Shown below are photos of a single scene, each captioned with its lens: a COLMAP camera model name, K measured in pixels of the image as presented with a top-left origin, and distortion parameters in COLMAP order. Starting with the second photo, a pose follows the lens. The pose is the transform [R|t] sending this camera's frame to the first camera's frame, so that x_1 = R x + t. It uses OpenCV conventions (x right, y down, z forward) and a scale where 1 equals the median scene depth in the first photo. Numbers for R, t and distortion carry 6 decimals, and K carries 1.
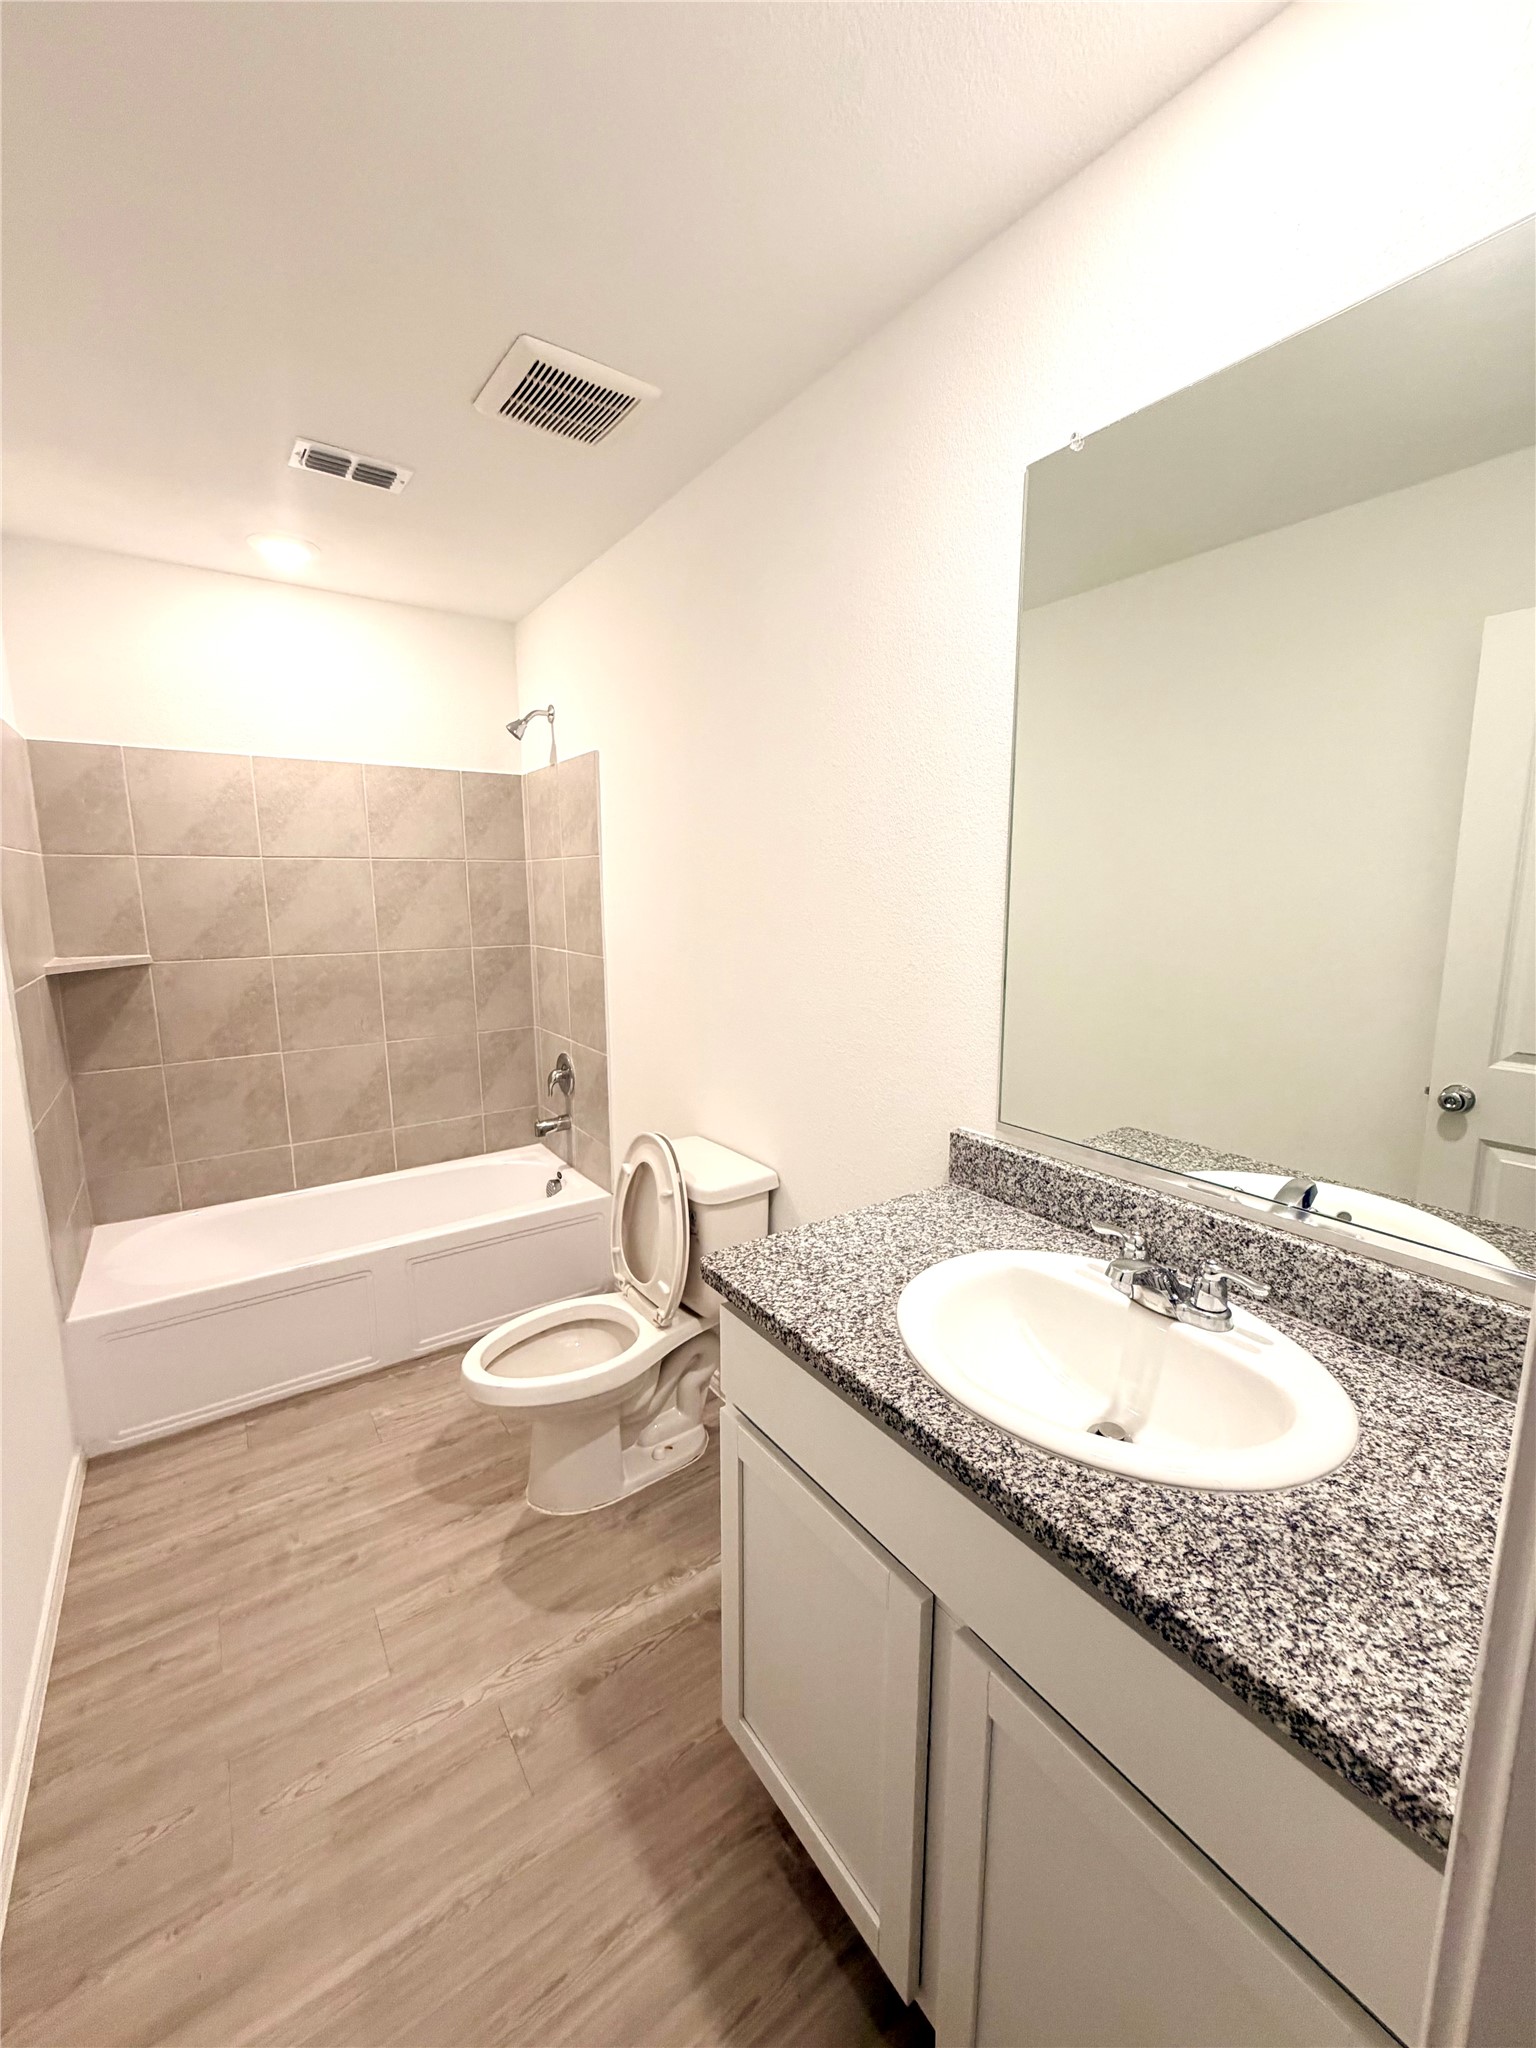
lens RADIAL K [[816.4, 0, 768.1], [0, 816.4, 1016.1], [0, 0, 1]] dist [-0.001541, 0.000298]
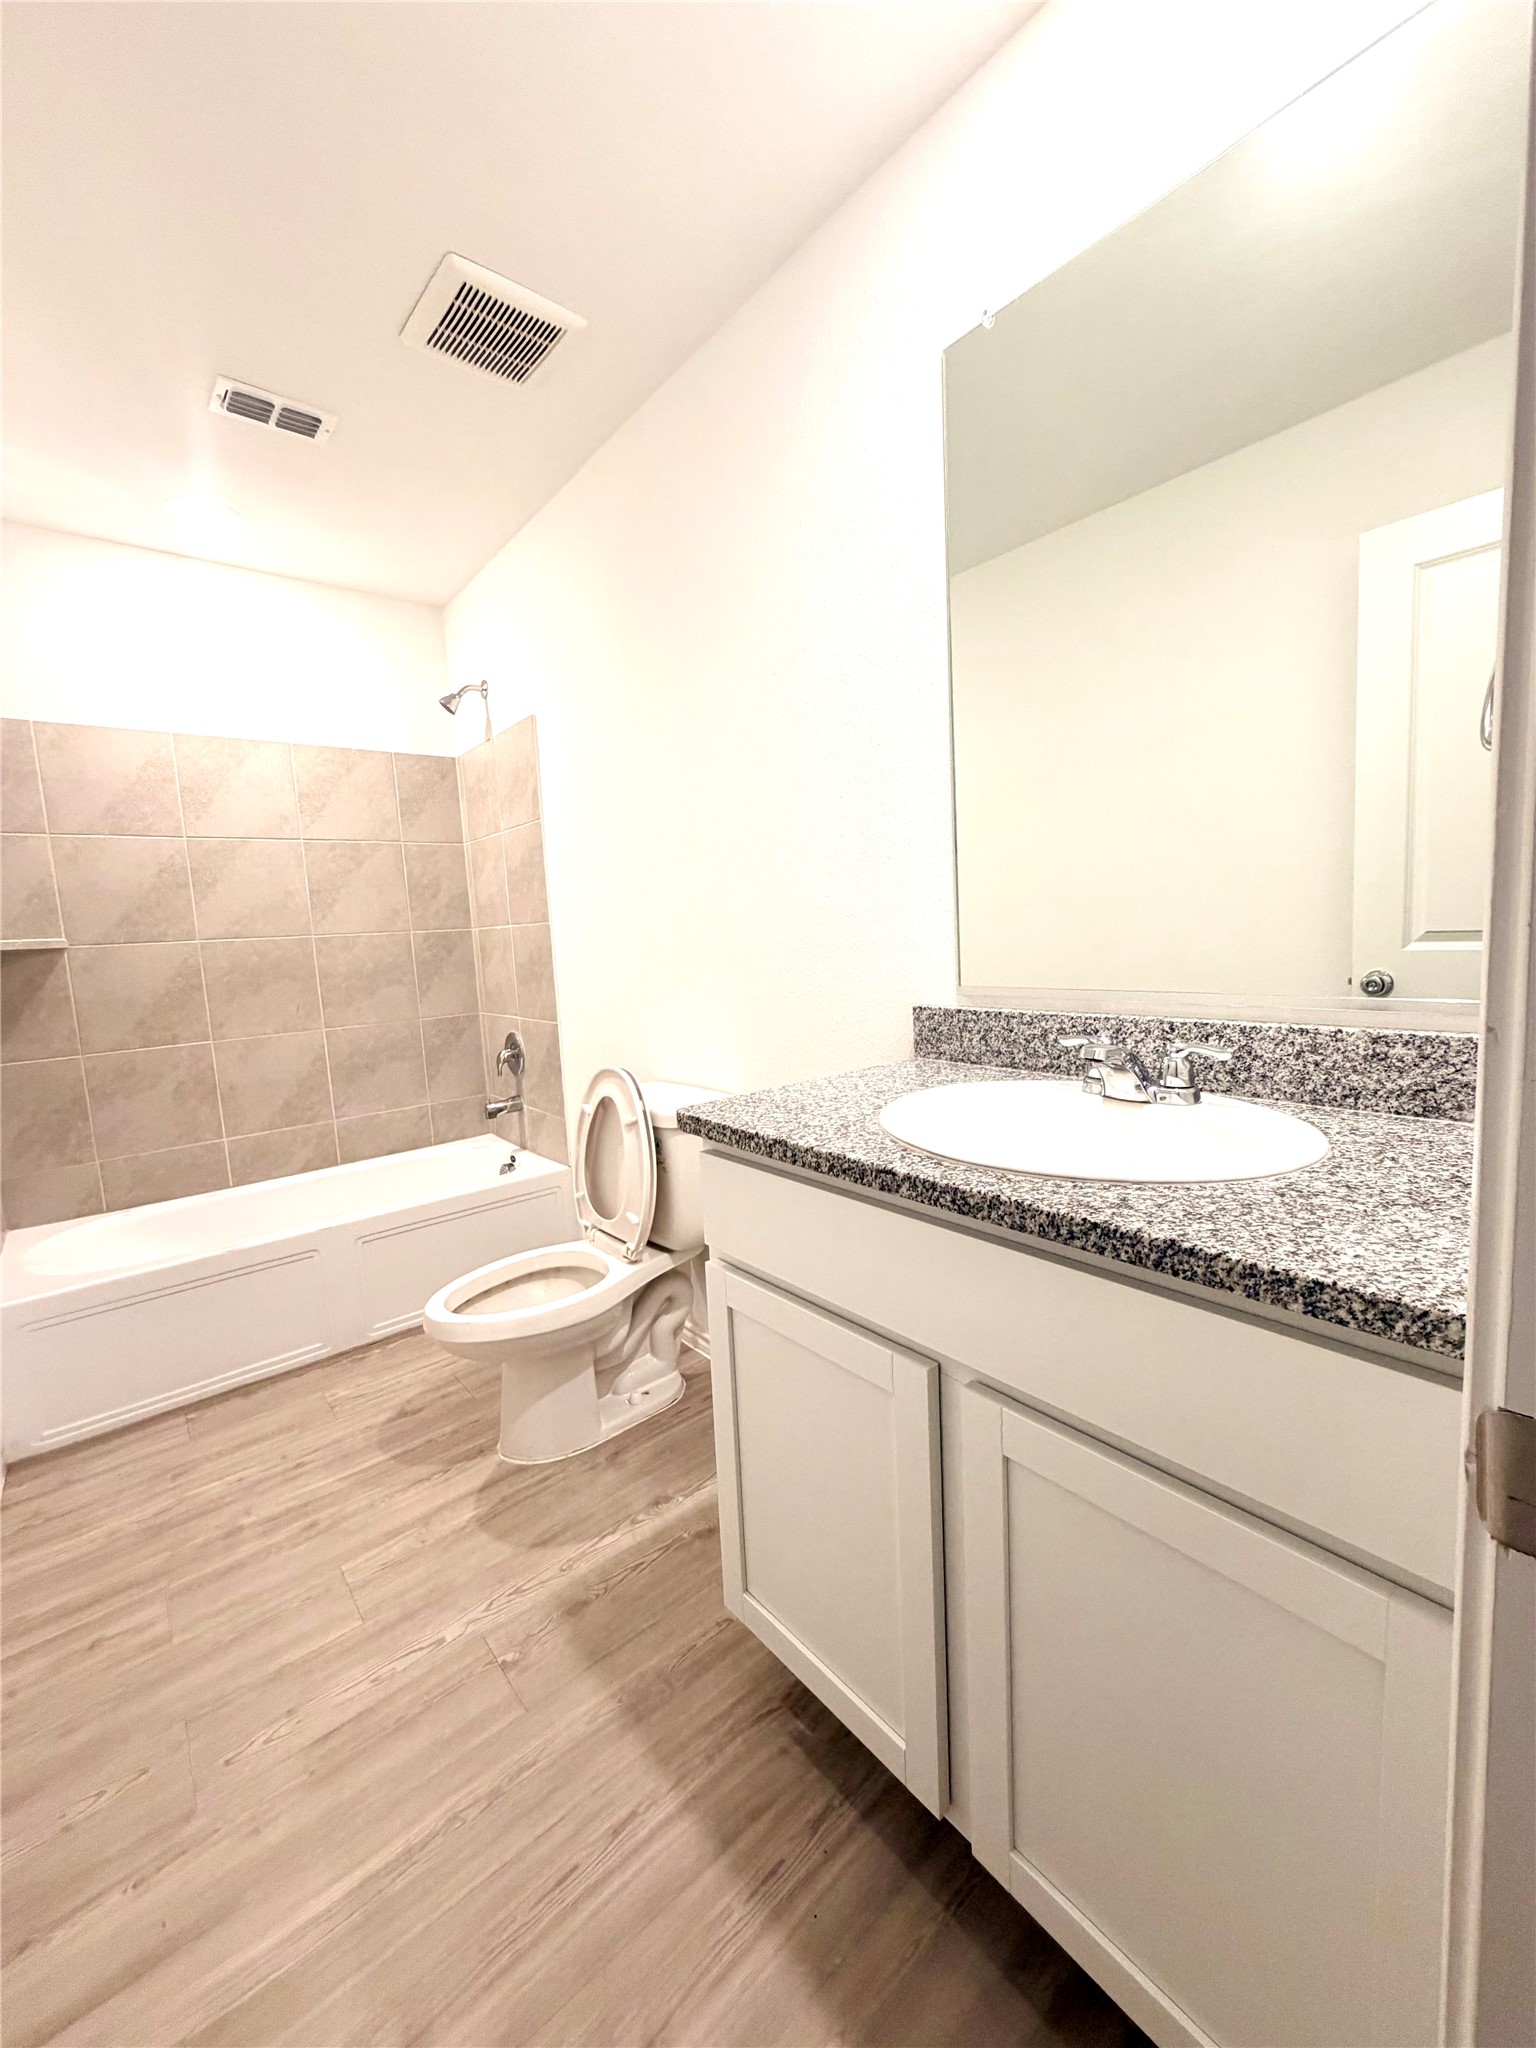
lens RADIAL K [[816.4, 0, 768.1], [0, 816.4, 1016.1], [0, 0, 1]] dist [-0.001541, 0.000298]
pose [[0.995686, -0.056445, 0.073641, -0.028516], [0.060109, 0.997011, -0.048529, 0.173831], [-0.070681, 0.052747, 0.996103, 0.001370]]
